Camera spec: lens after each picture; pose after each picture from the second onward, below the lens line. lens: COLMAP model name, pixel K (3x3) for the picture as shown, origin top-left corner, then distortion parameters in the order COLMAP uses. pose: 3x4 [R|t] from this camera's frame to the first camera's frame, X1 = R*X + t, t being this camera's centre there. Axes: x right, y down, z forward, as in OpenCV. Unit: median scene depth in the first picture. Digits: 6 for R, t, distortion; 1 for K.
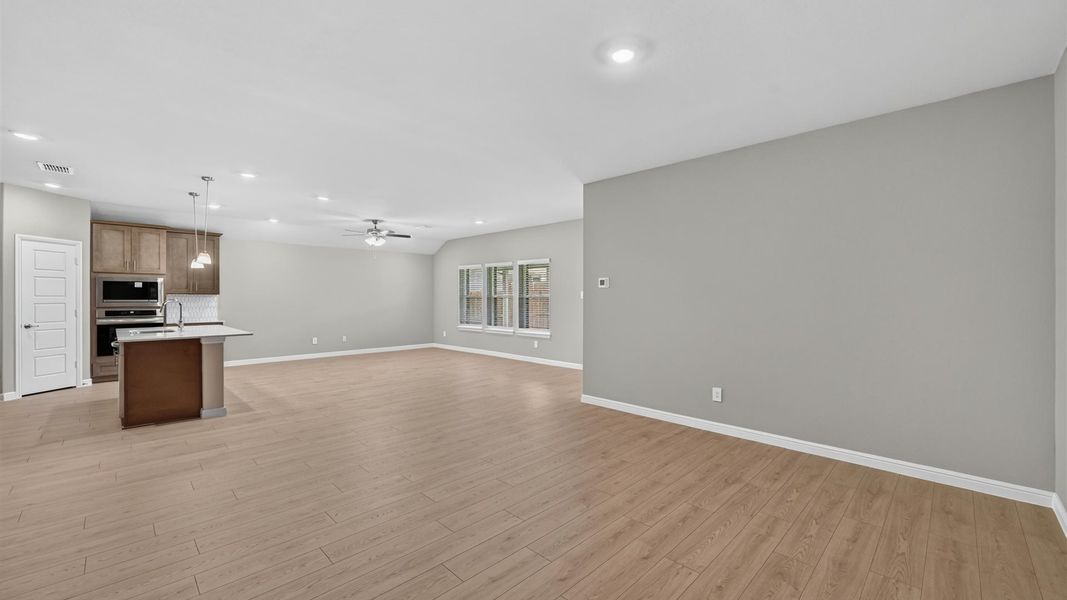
lens RADIAL K [[421.5, 0, 532.8], [0, 421.5, 299.4], [0, 0, 1]] dist [-0.003665, 0.000291]
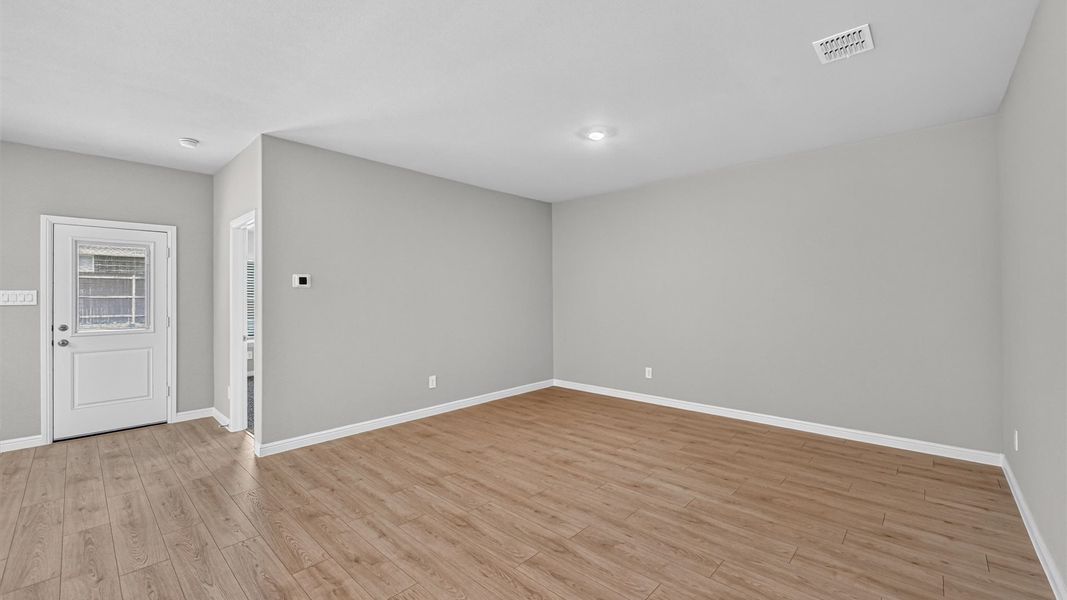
lens RADIAL K [[421.5, 0, 543.5], [0, 421.5, 297.8], [0, 0, 1]] dist [-0.003665, 0.000291]
pose [[-0.046801, -0.002599, 0.998901, -1.020957], [0.012187, 0.999921, 0.003172, -0.012738], [-0.998830, 0.012323, -0.046765, 1.024759]]
